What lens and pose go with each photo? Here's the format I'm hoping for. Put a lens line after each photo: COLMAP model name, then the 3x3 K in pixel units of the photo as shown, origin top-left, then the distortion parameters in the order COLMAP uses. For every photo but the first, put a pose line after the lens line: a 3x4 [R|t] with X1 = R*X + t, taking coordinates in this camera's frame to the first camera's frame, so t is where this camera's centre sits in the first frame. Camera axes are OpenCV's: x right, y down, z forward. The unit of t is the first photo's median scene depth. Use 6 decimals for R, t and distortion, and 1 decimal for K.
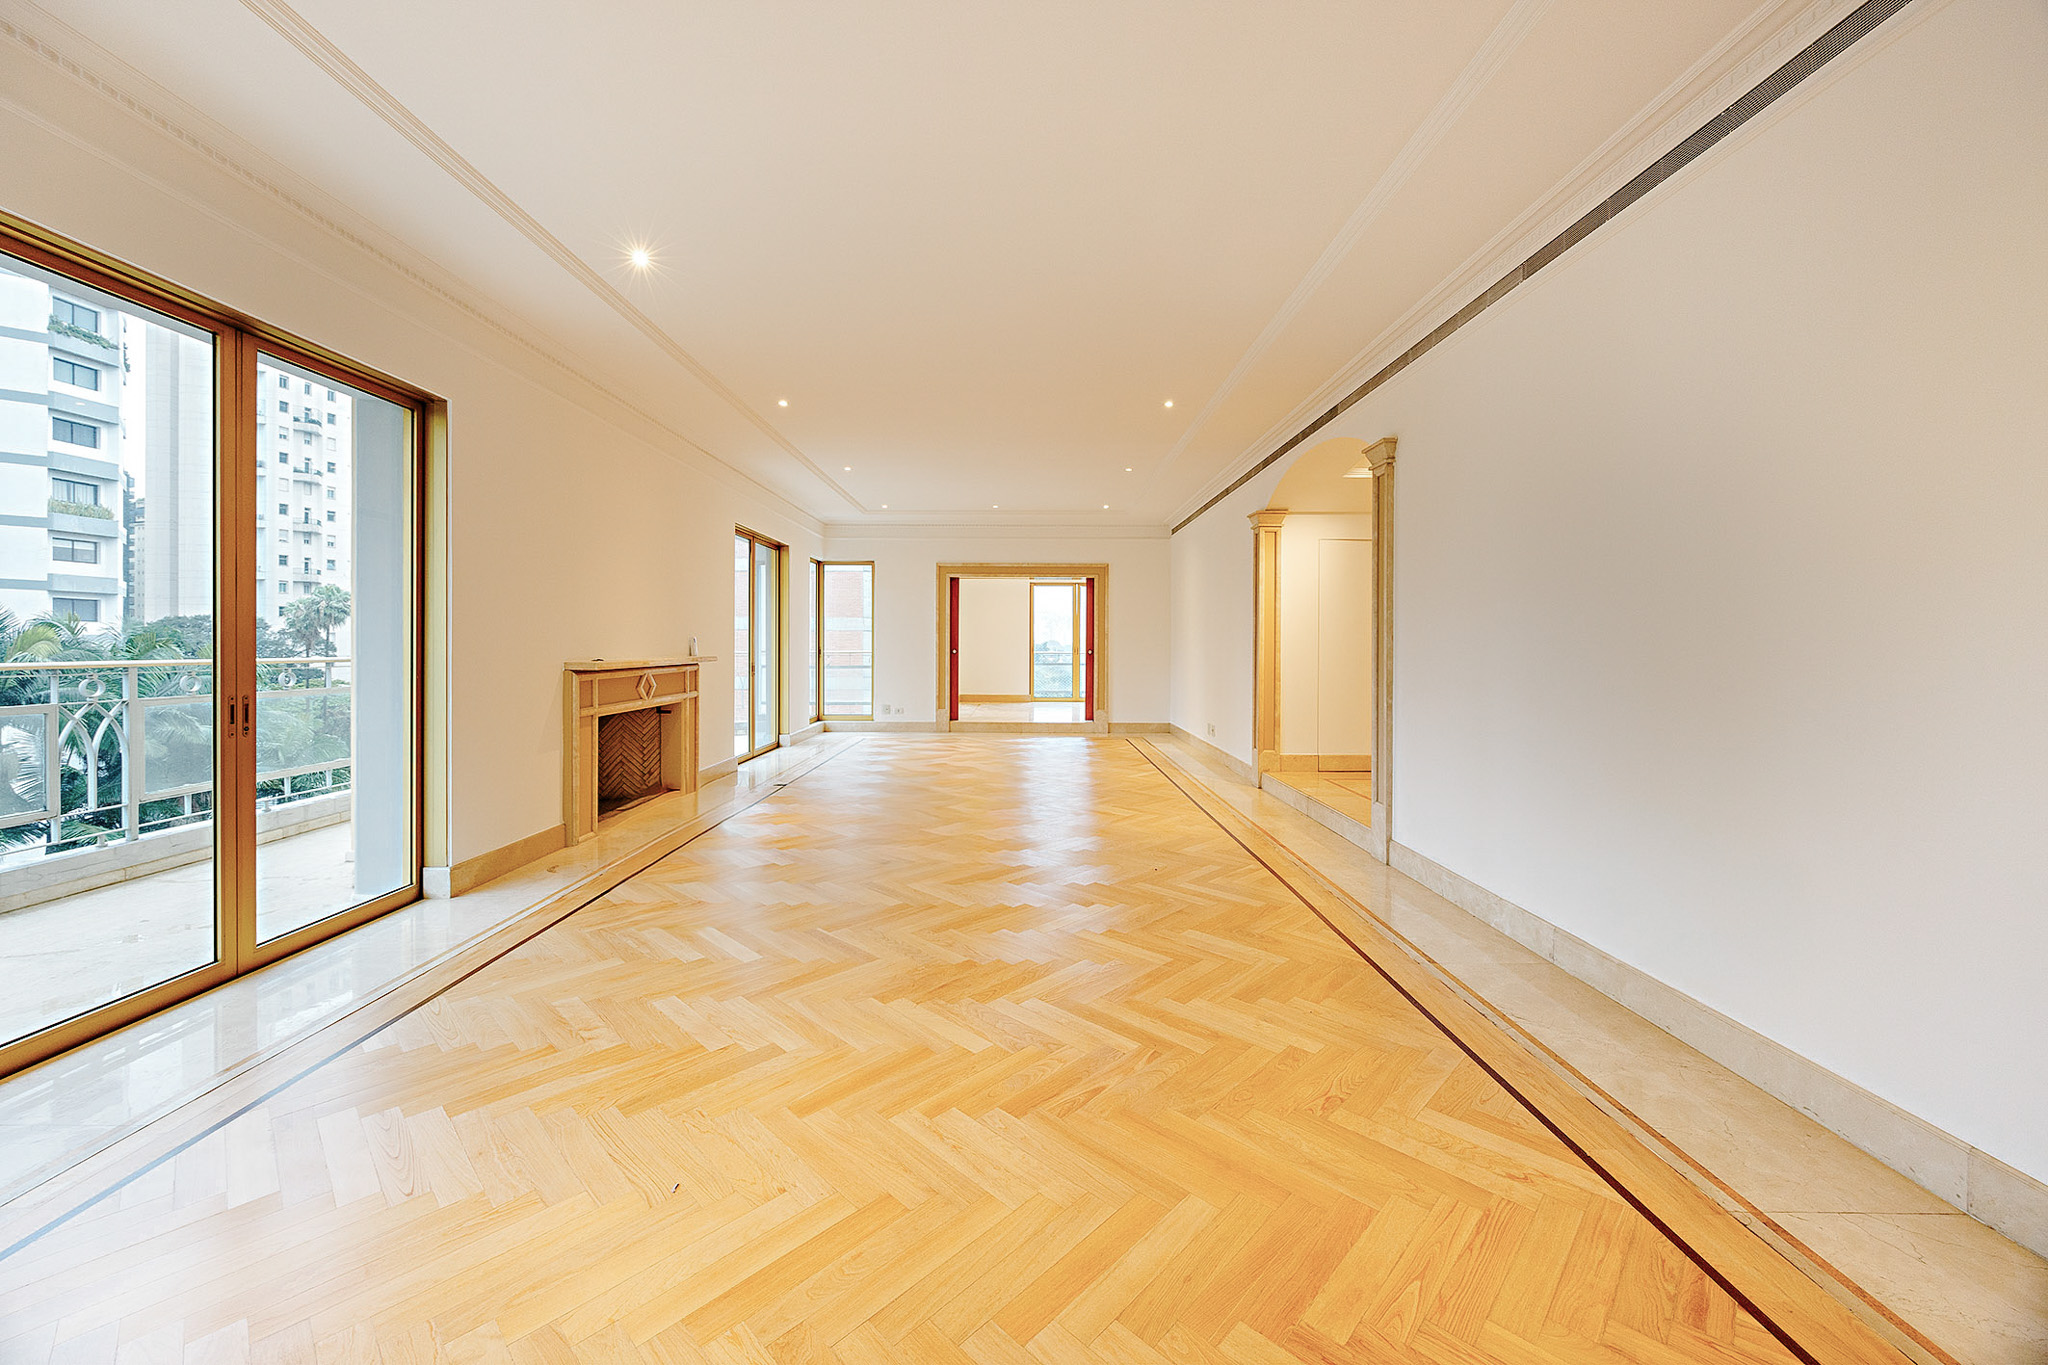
lens RADIAL K [[805.6, 0, 1060.7], [0, 805.6, 656.7], [0, 0, 1]] dist [-0.000459, -0.000082]
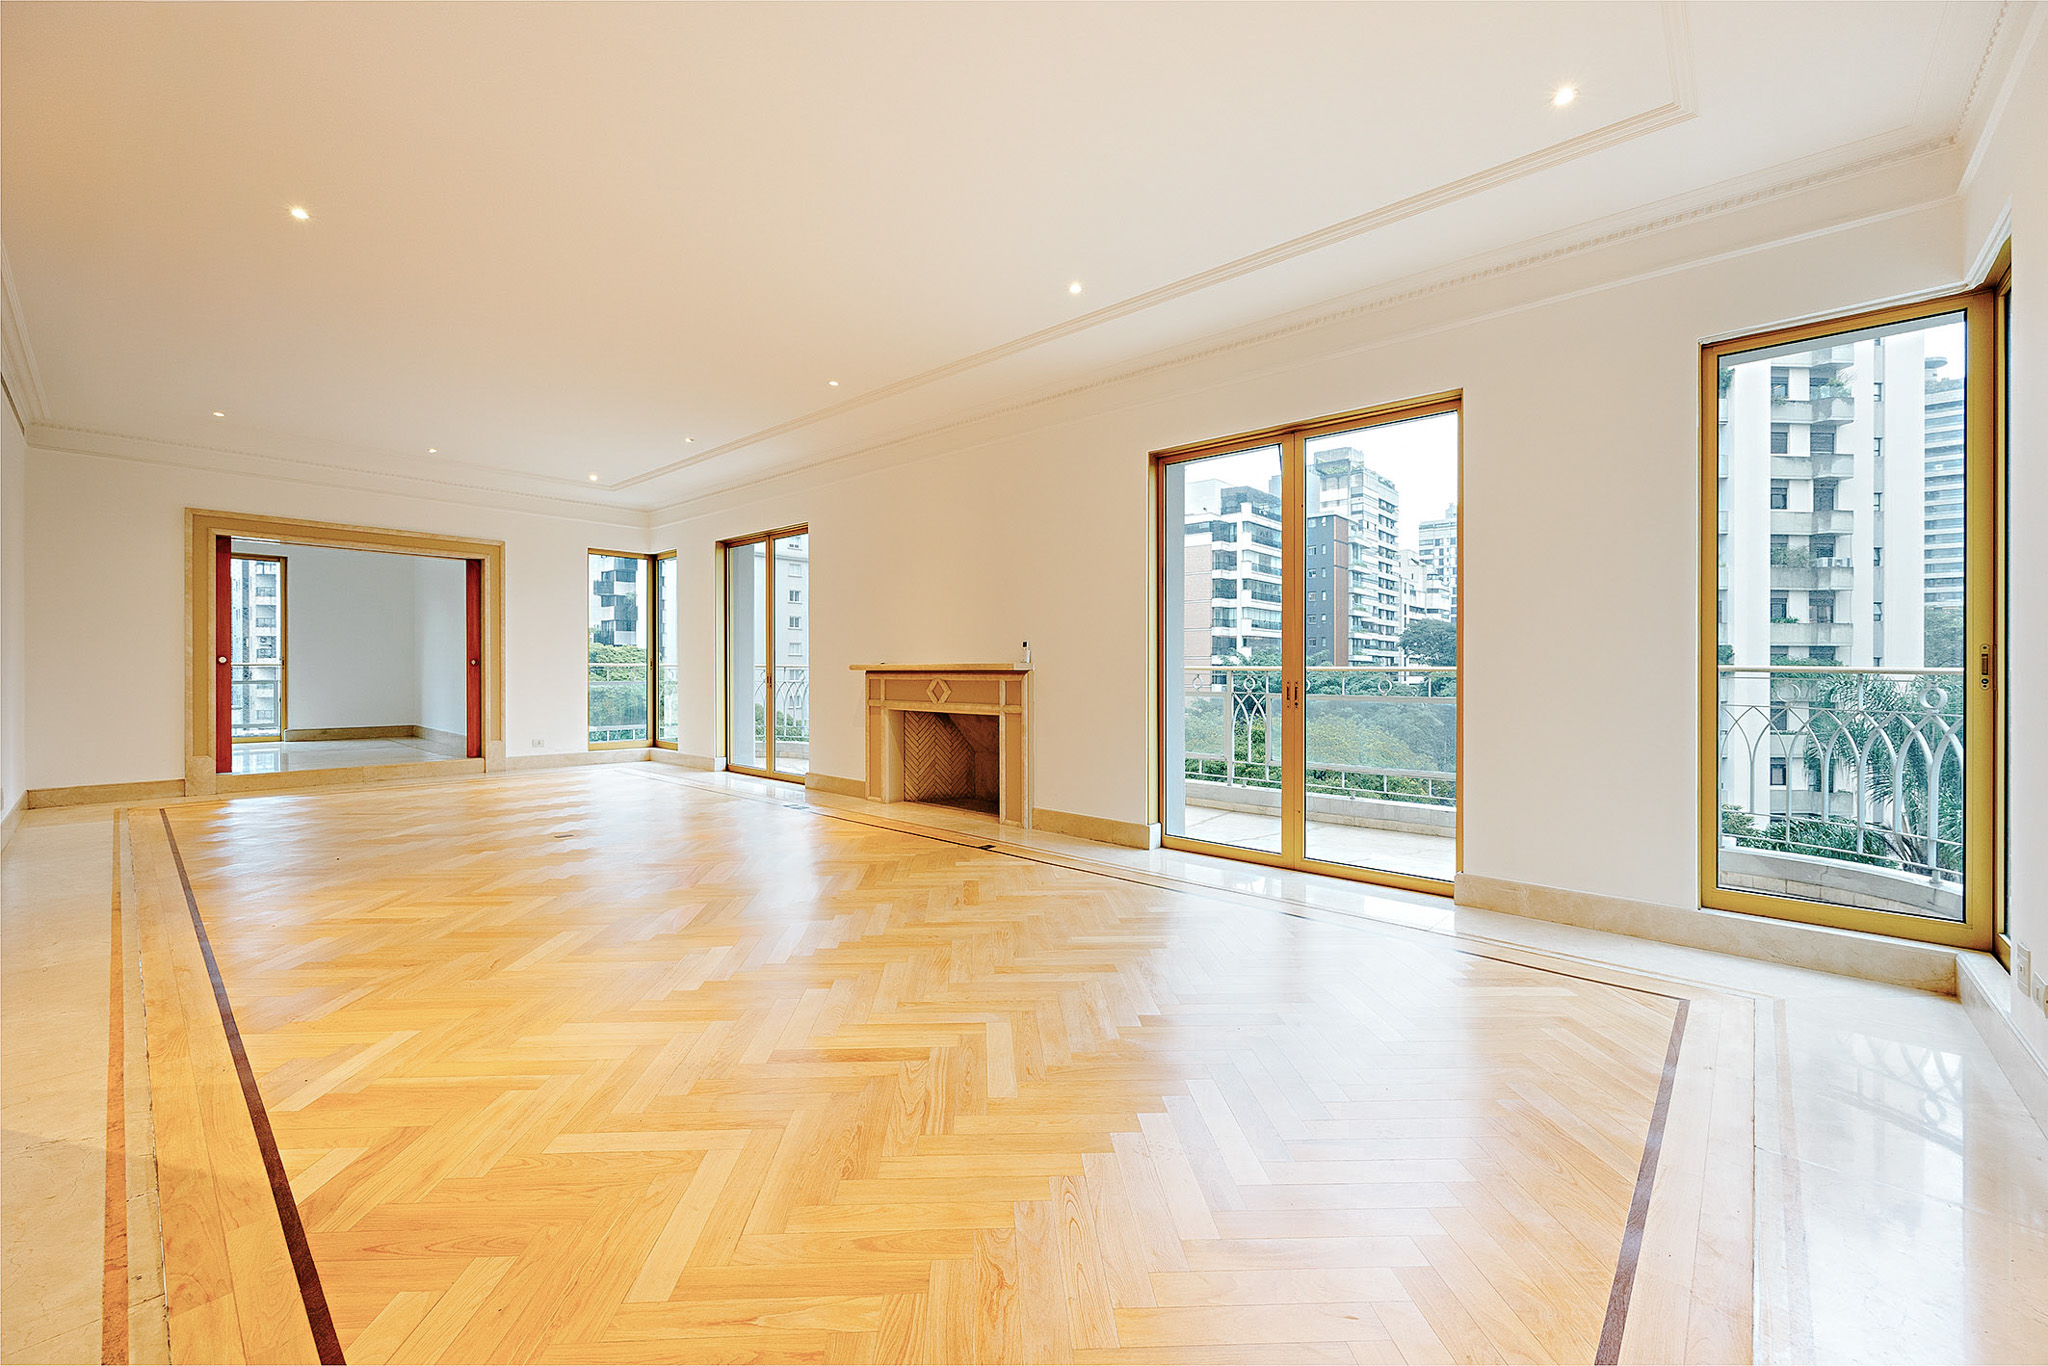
lens RADIAL K [[946.5, 0, 1024.0], [0, 946.5, 683.0], [0, 0, 1]] dist [-0.000536, 0.000025]
pose [[-0.752024, -0.001203, -0.659134, 0.102900], [-0.020988, 0.999535, 0.022122, -0.001112], [0.658801, 0.030470, -0.751700, 1.000444]]
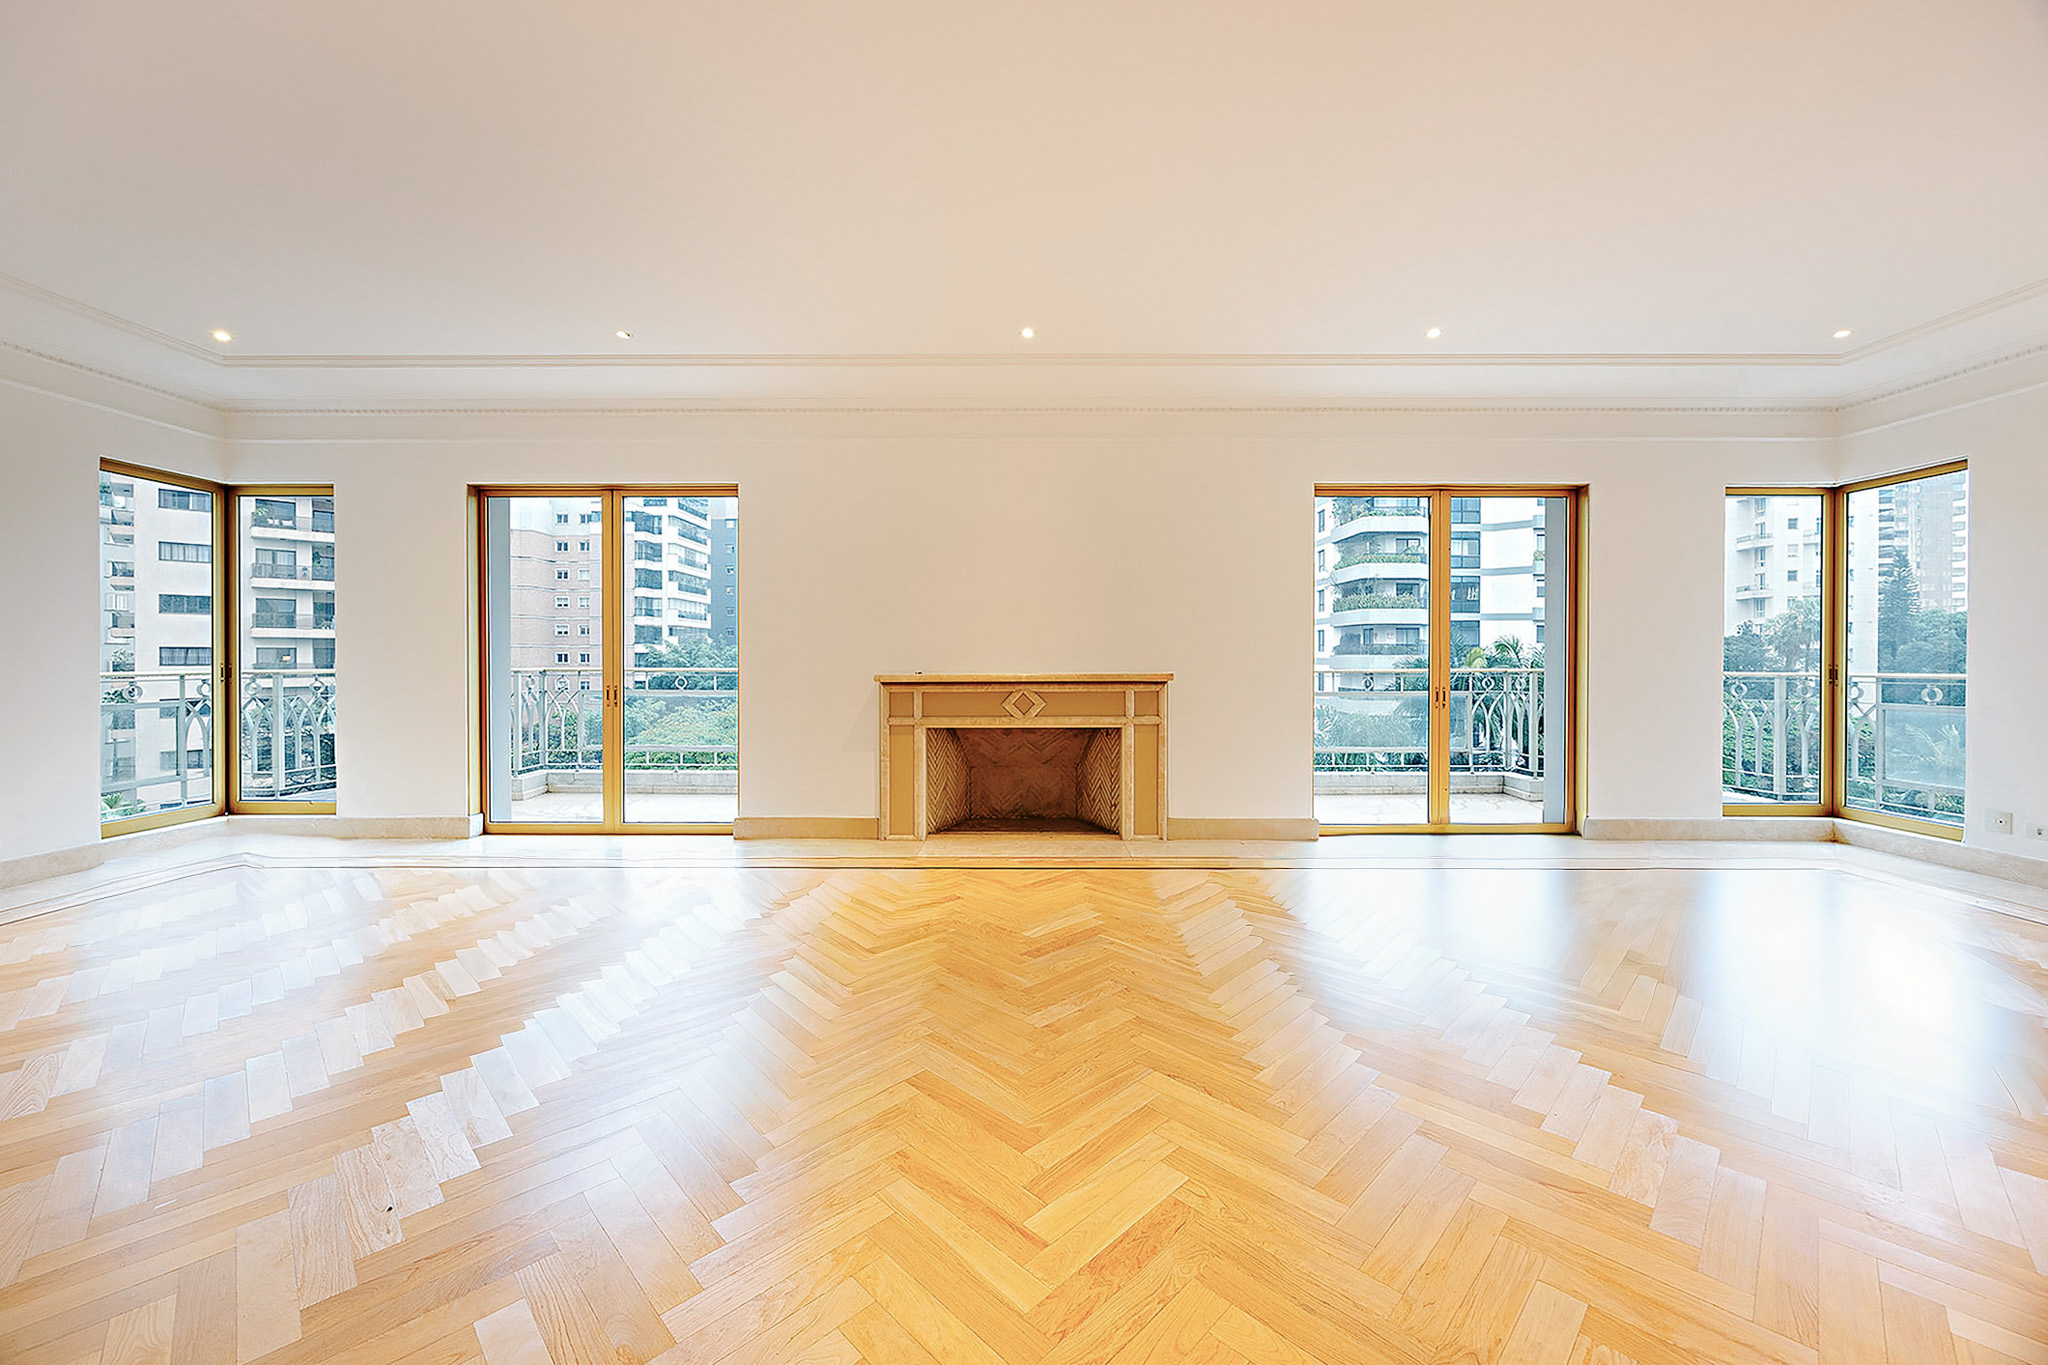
lens RADIAL K [[805.6, 0, 1060.7], [0, 805.6, 656.7], [0, 0, 1]] dist [-0.000459, -0.000082]
pose [[-0.050037, -0.004977, -0.998735, 0.204364], [-0.016592, 0.999854, -0.004151, -0.006970], [0.998610, 0.016364, -0.050112, 0.548009]]
